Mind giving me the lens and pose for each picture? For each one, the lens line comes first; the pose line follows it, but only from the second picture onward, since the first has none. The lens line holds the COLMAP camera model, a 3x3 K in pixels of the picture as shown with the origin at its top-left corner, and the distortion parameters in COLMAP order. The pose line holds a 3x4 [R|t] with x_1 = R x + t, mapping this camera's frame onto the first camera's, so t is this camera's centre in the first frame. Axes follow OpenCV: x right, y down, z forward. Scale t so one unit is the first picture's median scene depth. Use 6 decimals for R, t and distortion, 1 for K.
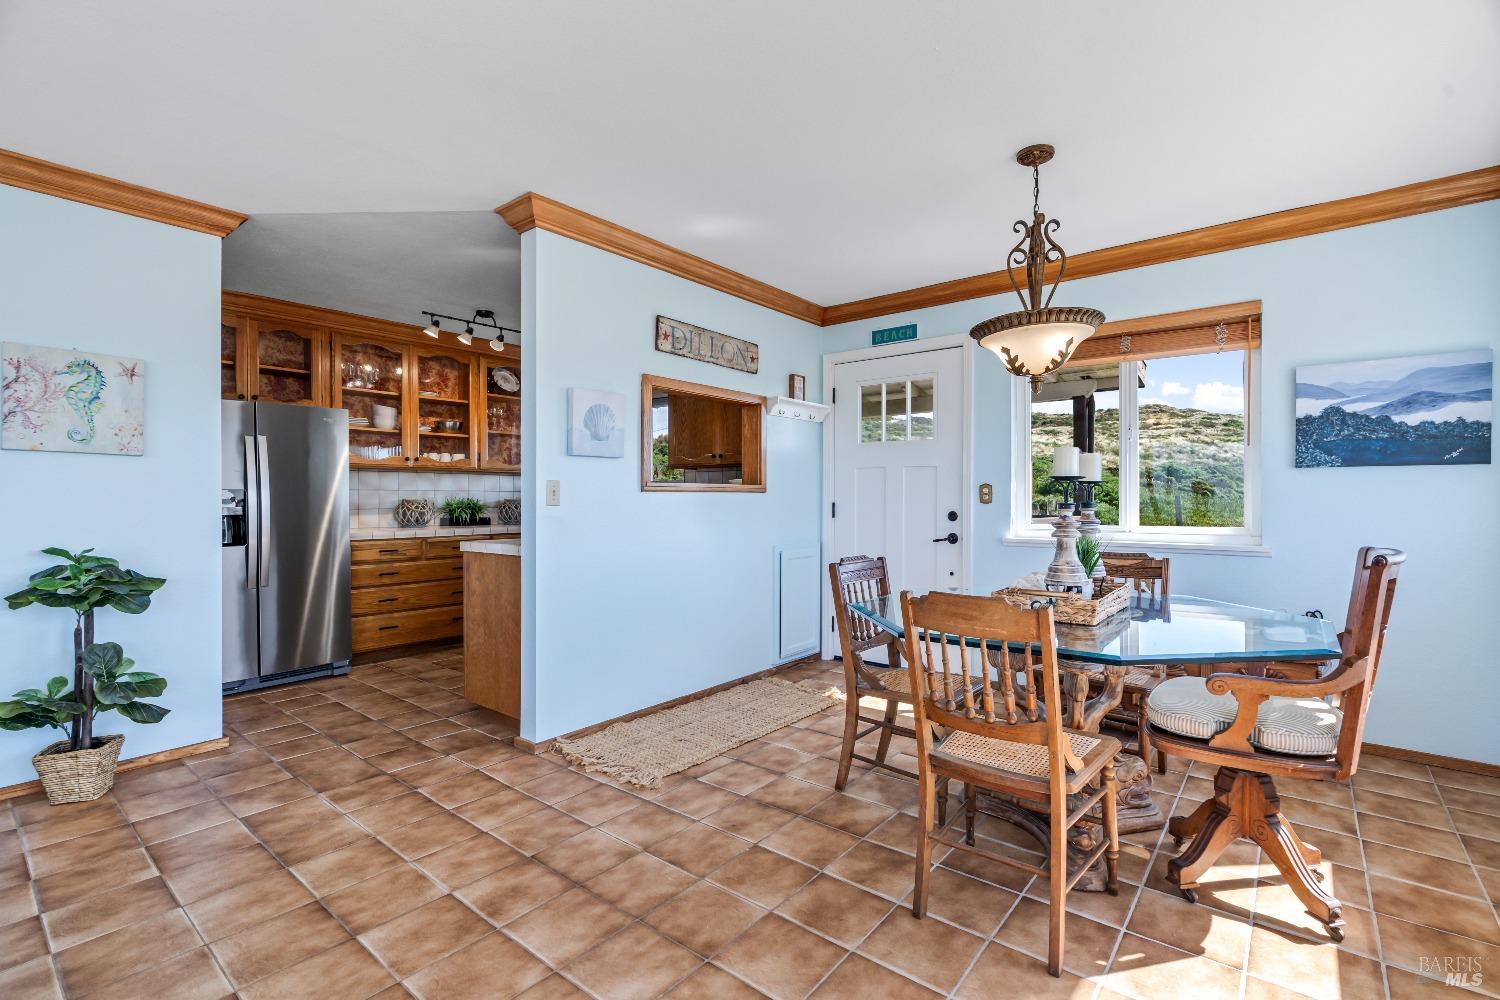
lens RADIAL K [[683.4, 0, 750.0], [0, 683.4, 500.0], [0, 0, 1]] dist [-0.006013, 0.000770]
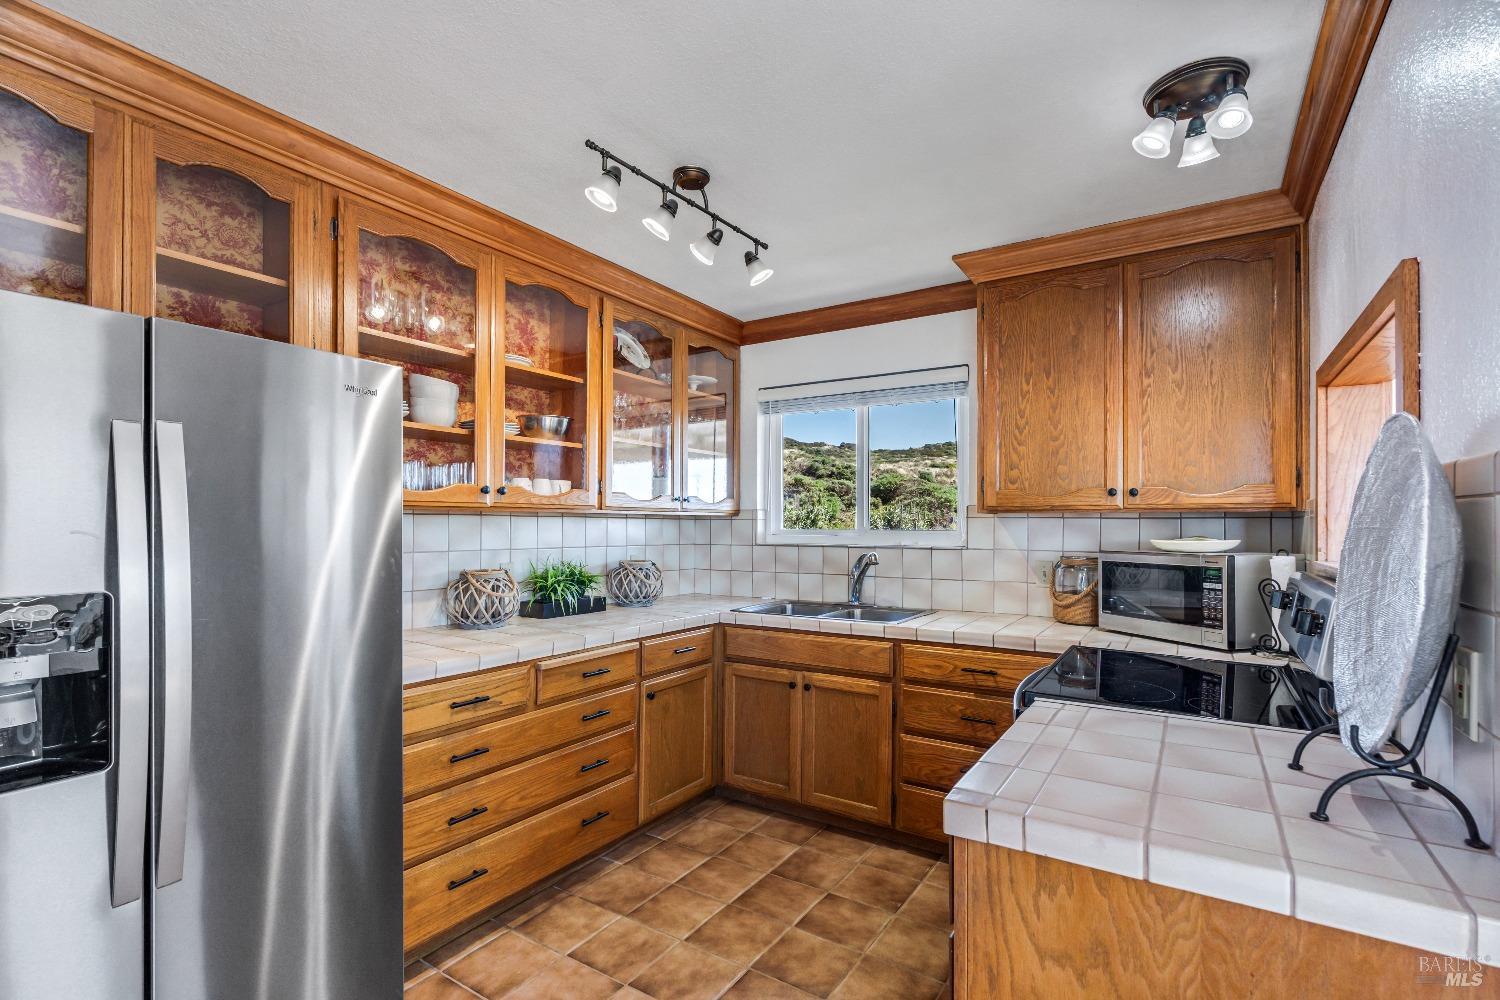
lens RADIAL K [[691.3, 0, 763.2], [0, 691.3, 515.8], [0, 0, 1]] dist [-0.008766, 0.000309]
pose [[0.992833, 0.005683, 0.119379, -0.443269], [-0.004248, 0.999916, -0.012271, -0.044637], [-0.119439, 0.011676, 0.992773, 0.600344]]
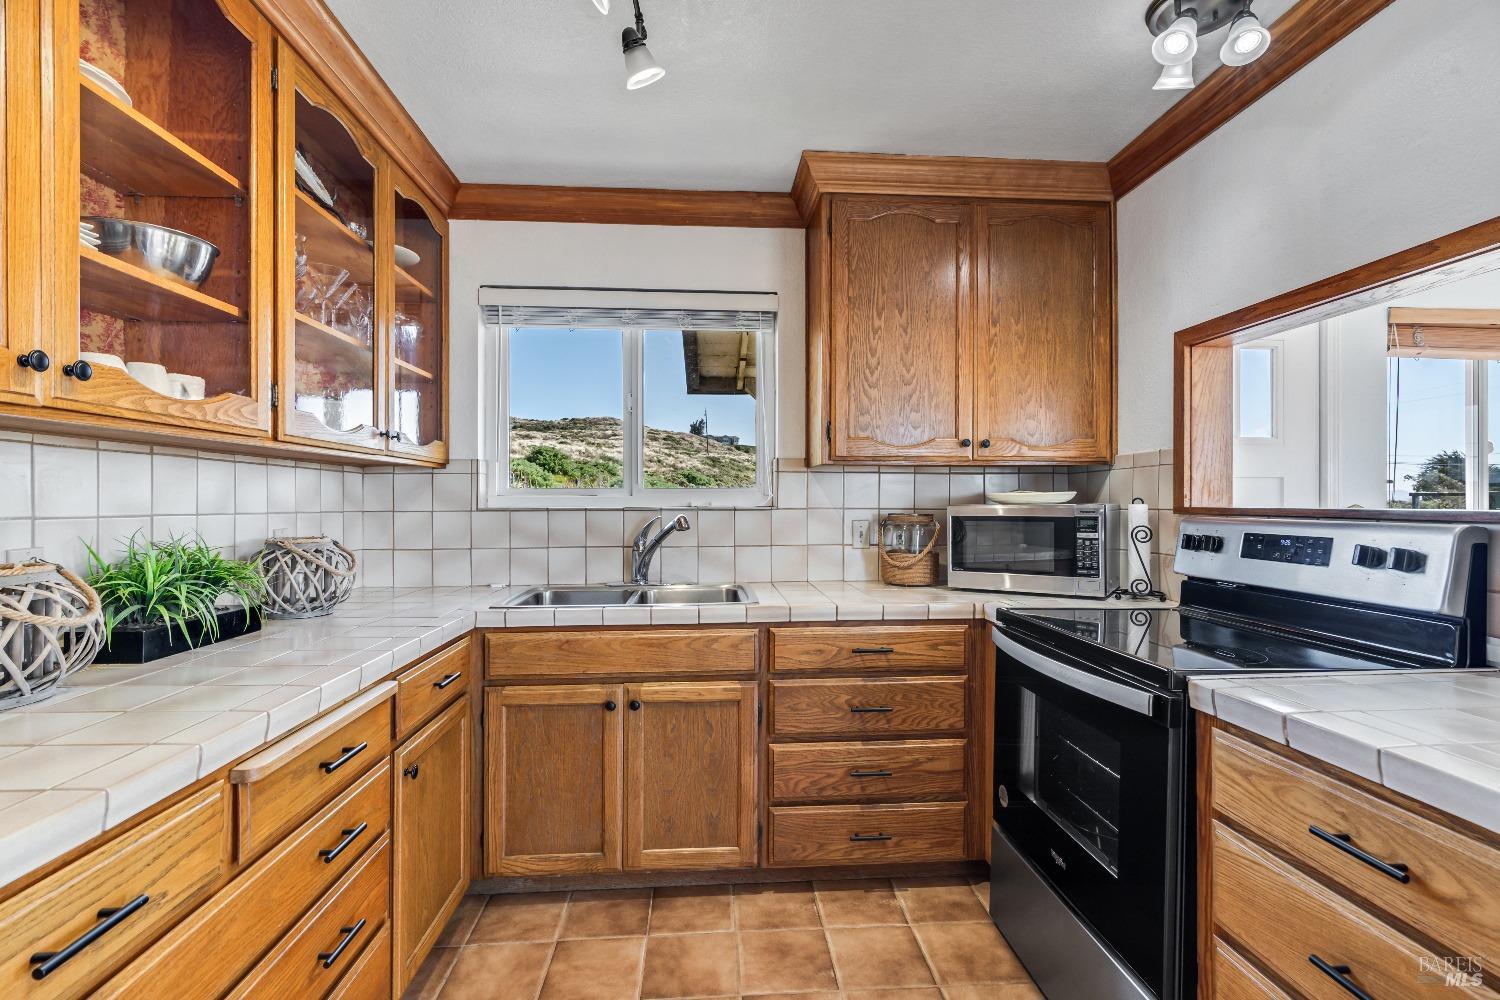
lens RADIAL K [[683.4, 0, 750.0], [0, 683.4, 500.0], [0, 0, 1]] dist [-0.006013, 0.000770]
pose [[0.727088, 0.000774, 0.686543, -0.589543], [0.001554, 0.999995, -0.002773, -0.025197], [-0.686542, 0.003083, 0.727083, 0.878674]]
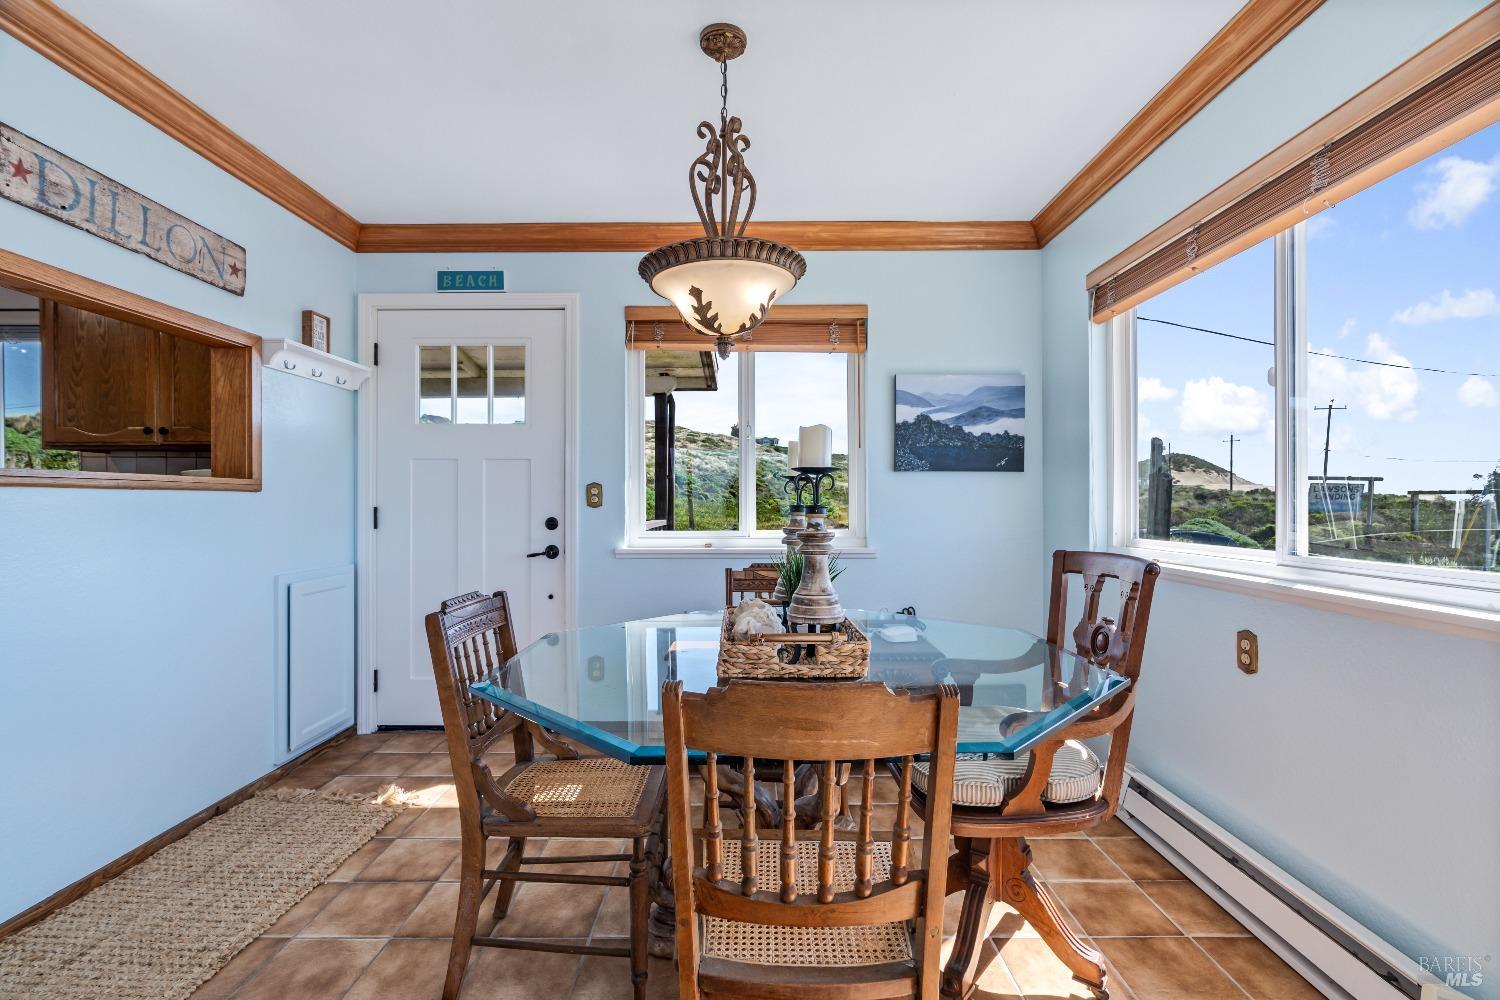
lens RADIAL K [[678.4, 0, 748.0], [0, 678.4, 504.6], [0, 0, 1]] dist [-0.011874, 0.004501]
pose [[0.778748, -0.002941, 0.627329, -0.017126], [0.002308, 0.999996, 0.001823, 0.000953], [-0.627332, 0.000028, 0.778752, 0.253335]]
